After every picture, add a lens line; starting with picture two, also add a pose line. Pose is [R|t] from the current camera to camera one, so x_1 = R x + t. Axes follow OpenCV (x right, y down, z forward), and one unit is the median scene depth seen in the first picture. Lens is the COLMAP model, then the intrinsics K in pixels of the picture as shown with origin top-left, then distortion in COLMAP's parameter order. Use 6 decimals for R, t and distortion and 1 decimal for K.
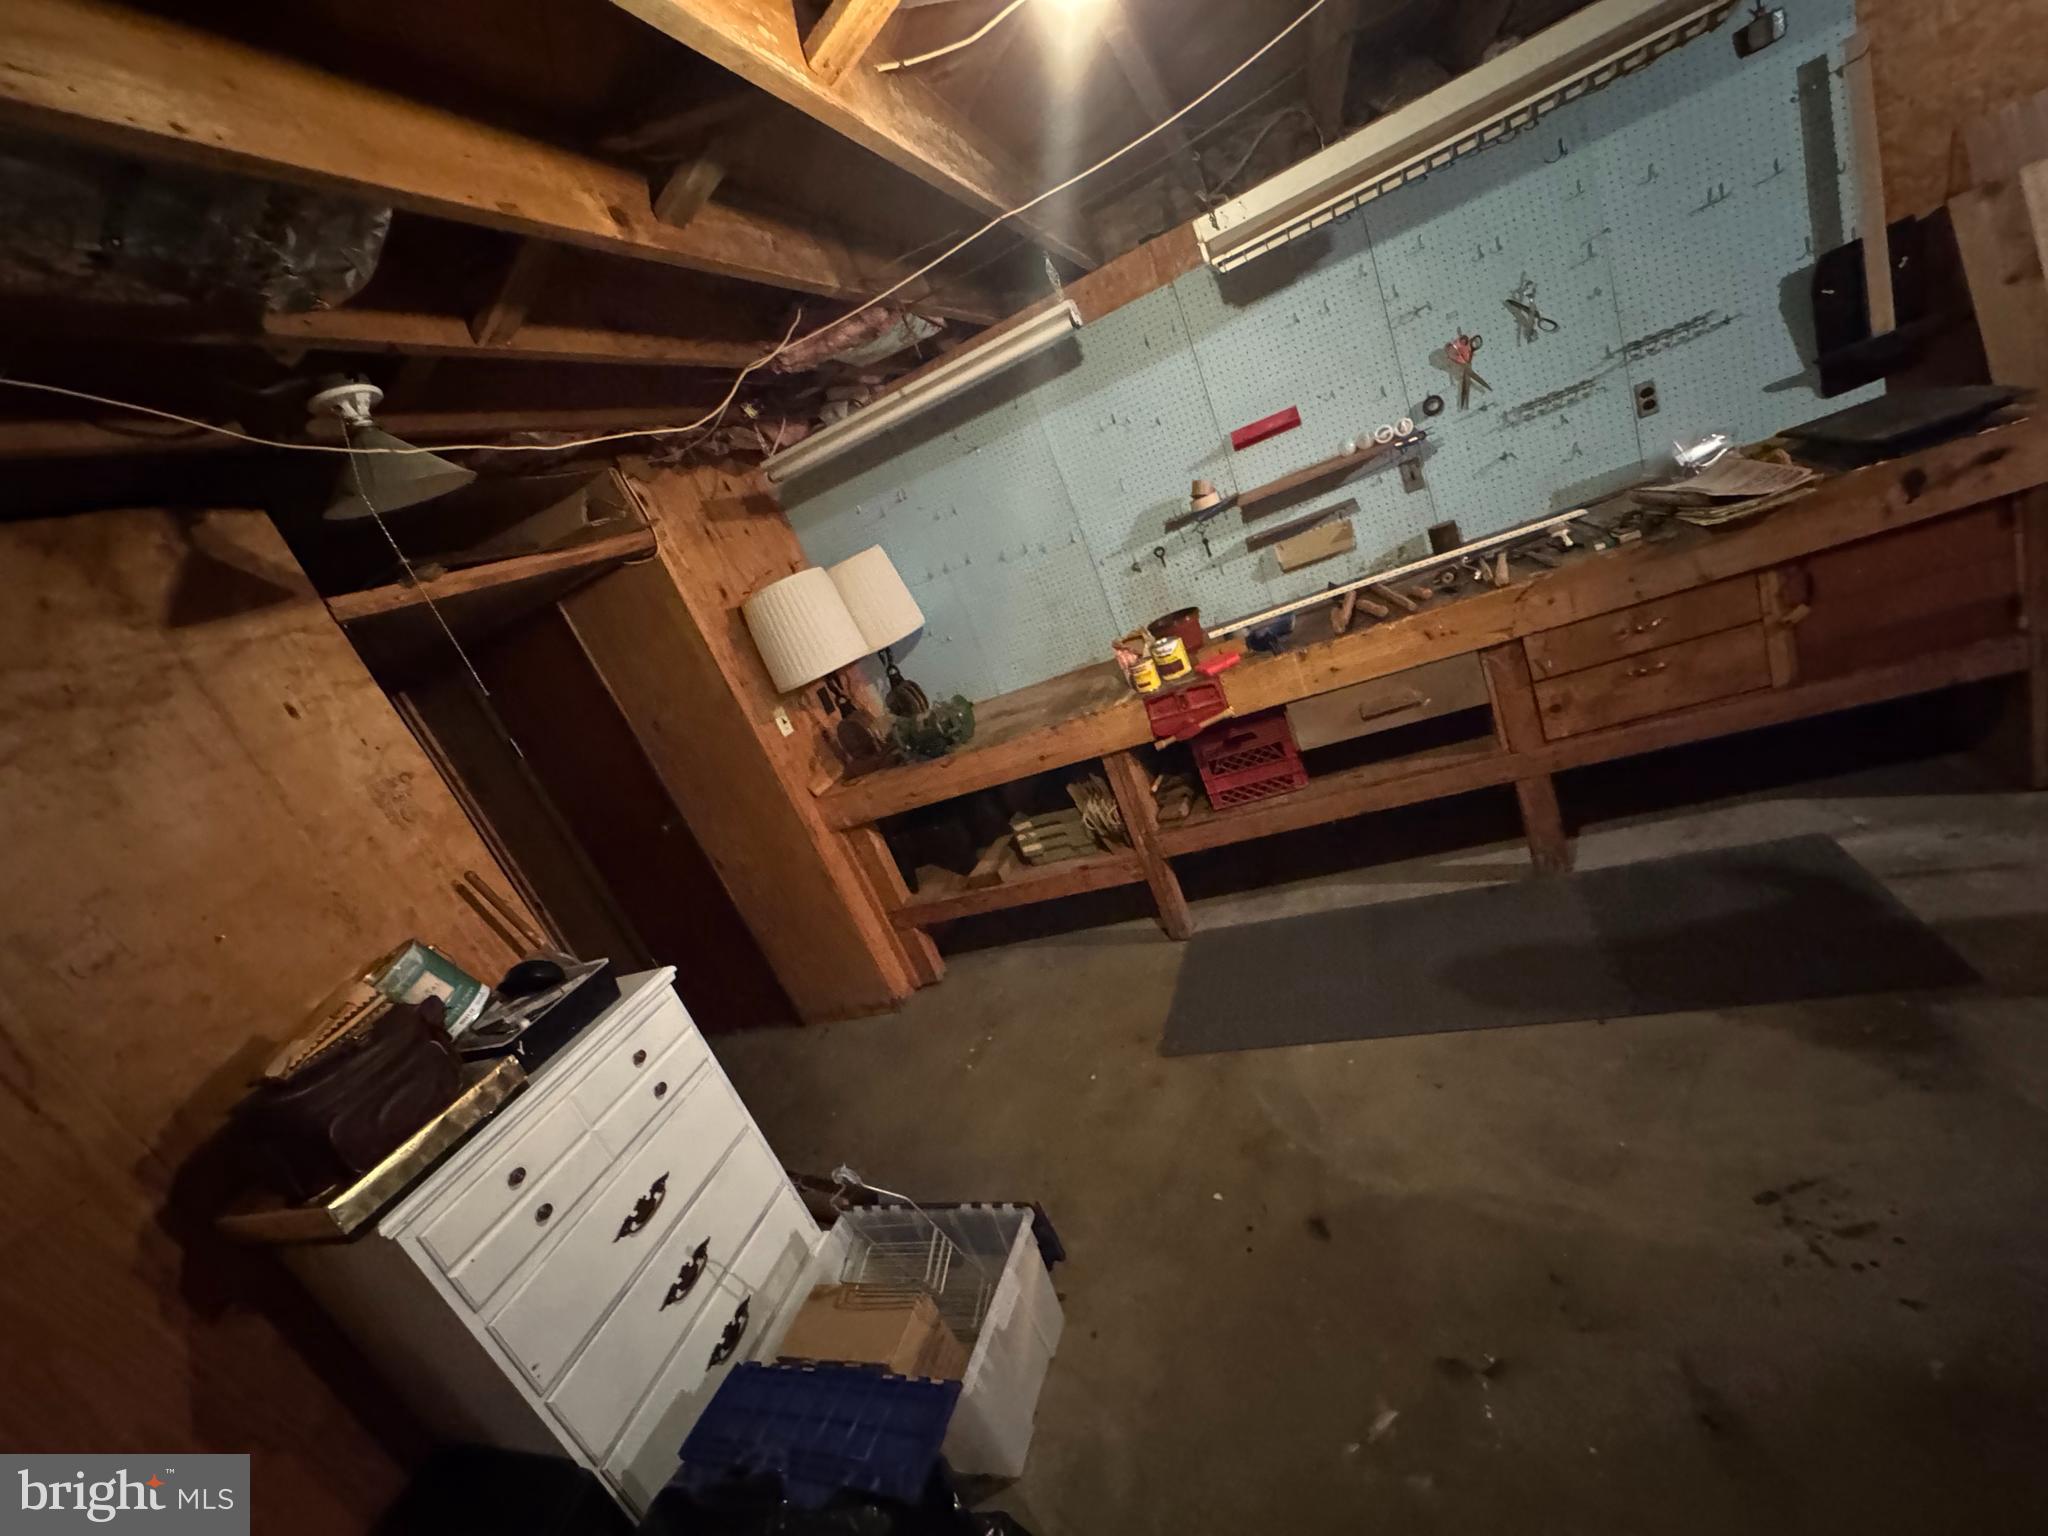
lens RADIAL K [[813.6, 0, 1030.2], [0, 813.6, 765.4], [0, 0, 1]] dist [-0.002723, 0.000530]
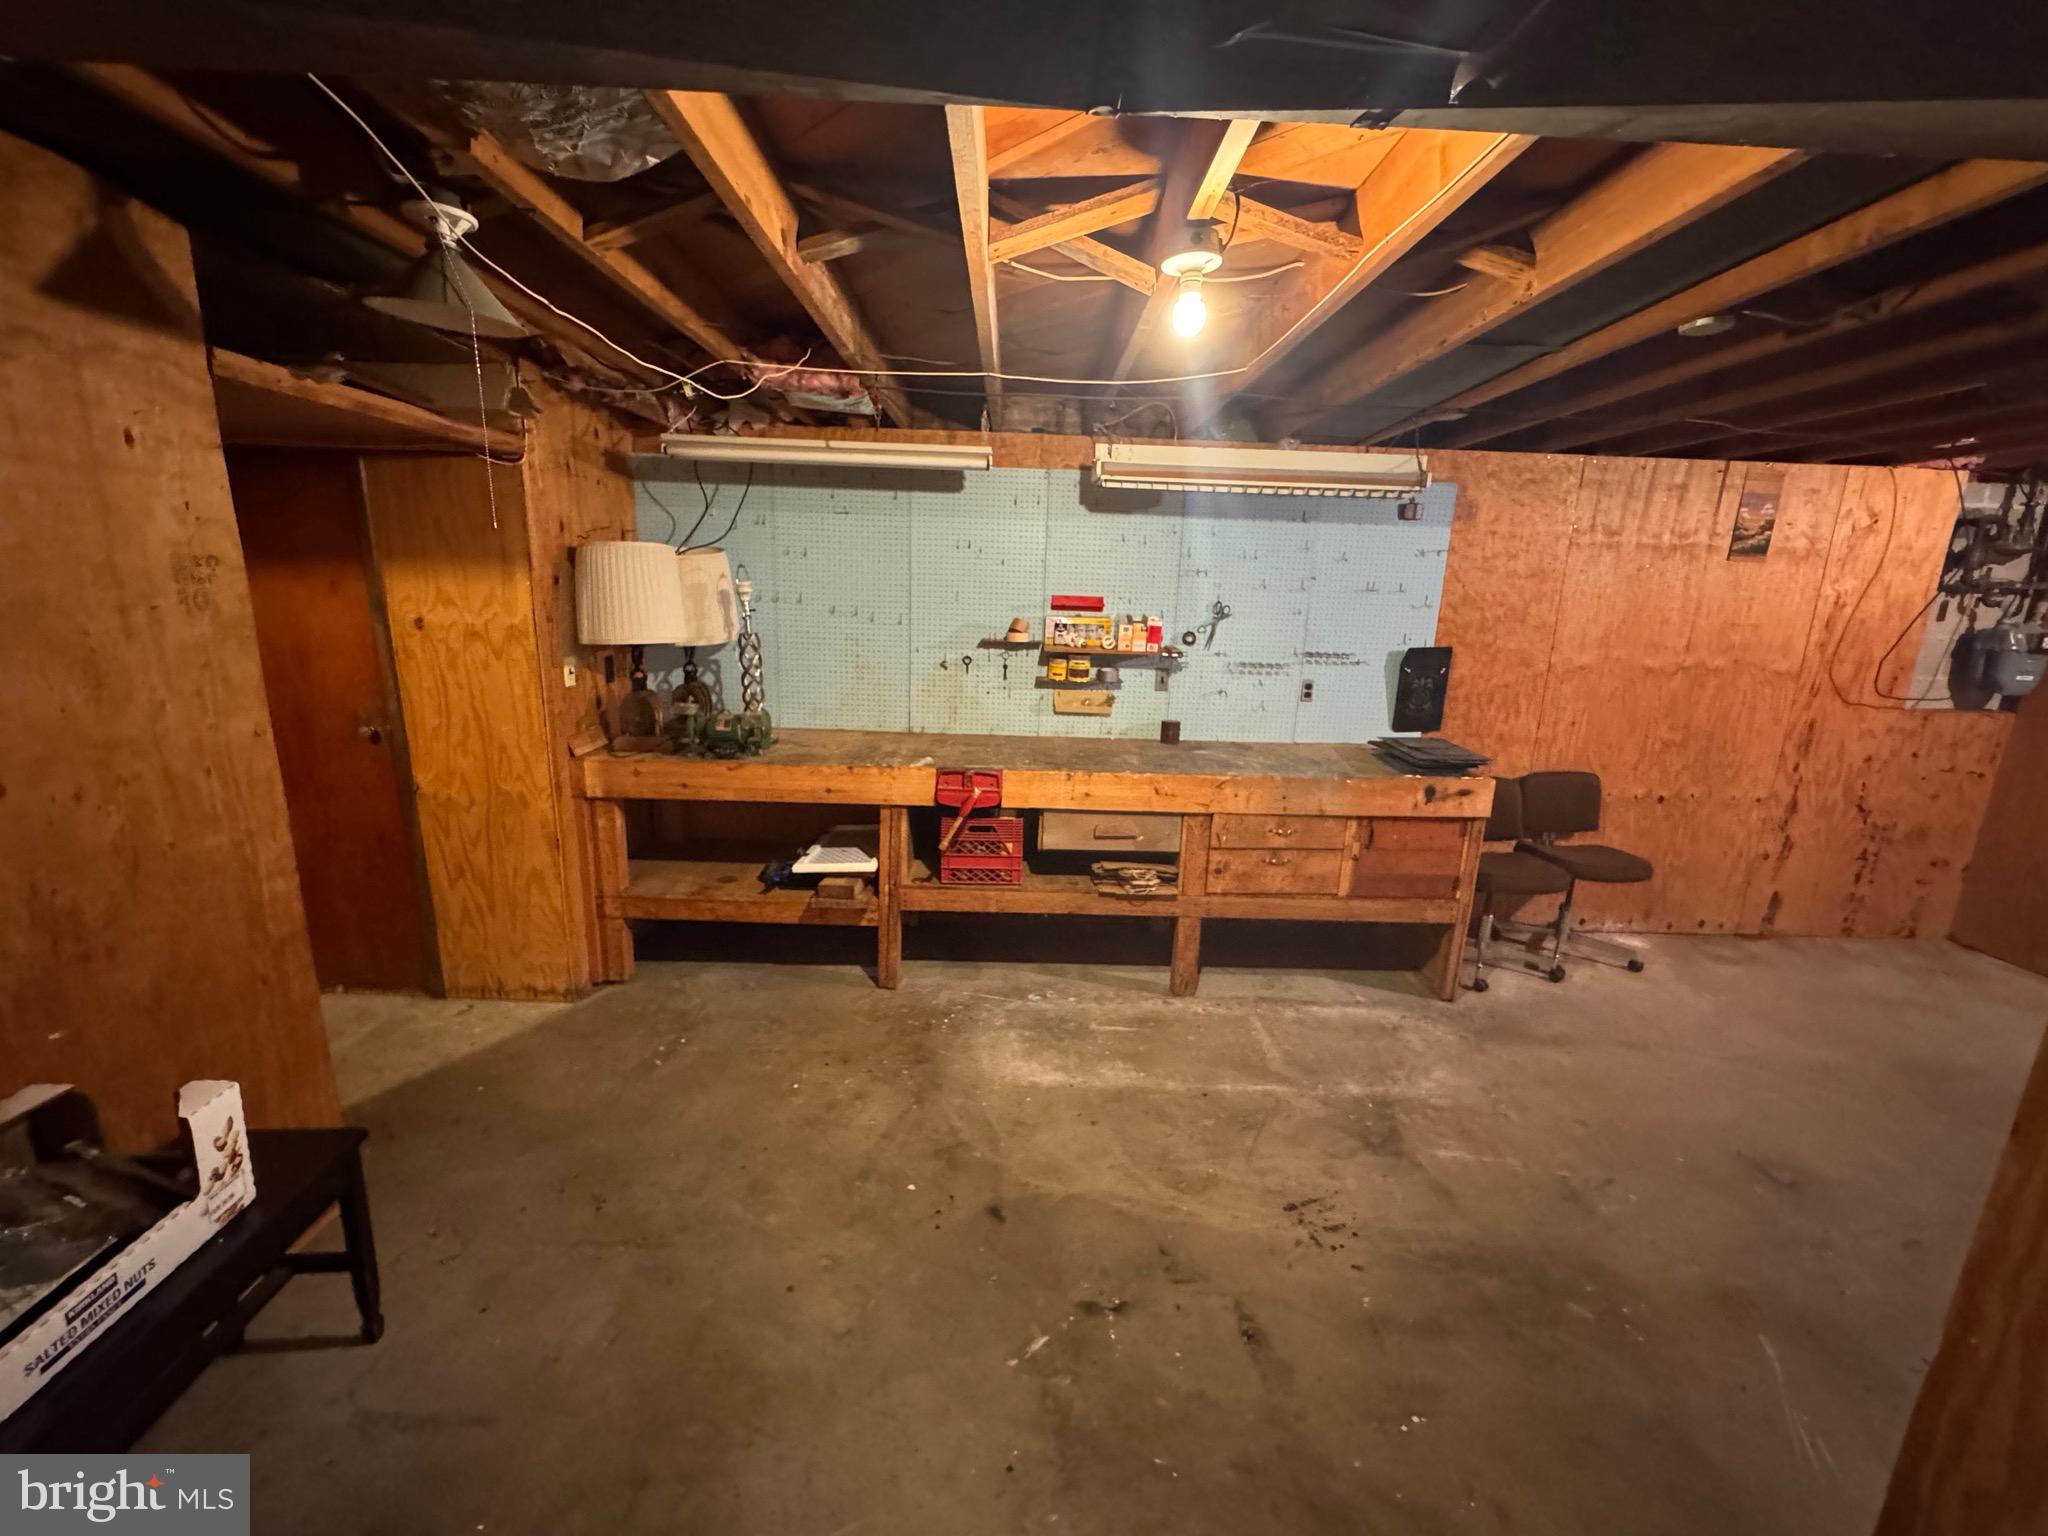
lens RADIAL K [[813.6, 0, 1023.2], [0, 813.6, 769.8], [0, 0, 1]] dist [-0.002723, 0.000530]
pose [[0.863418, 0.331864, 0.379969, -0.229093], [-0.274875, 0.941023, -0.197278, 0.134807], [-0.423029, 0.065889, 0.903717, -0.127097]]
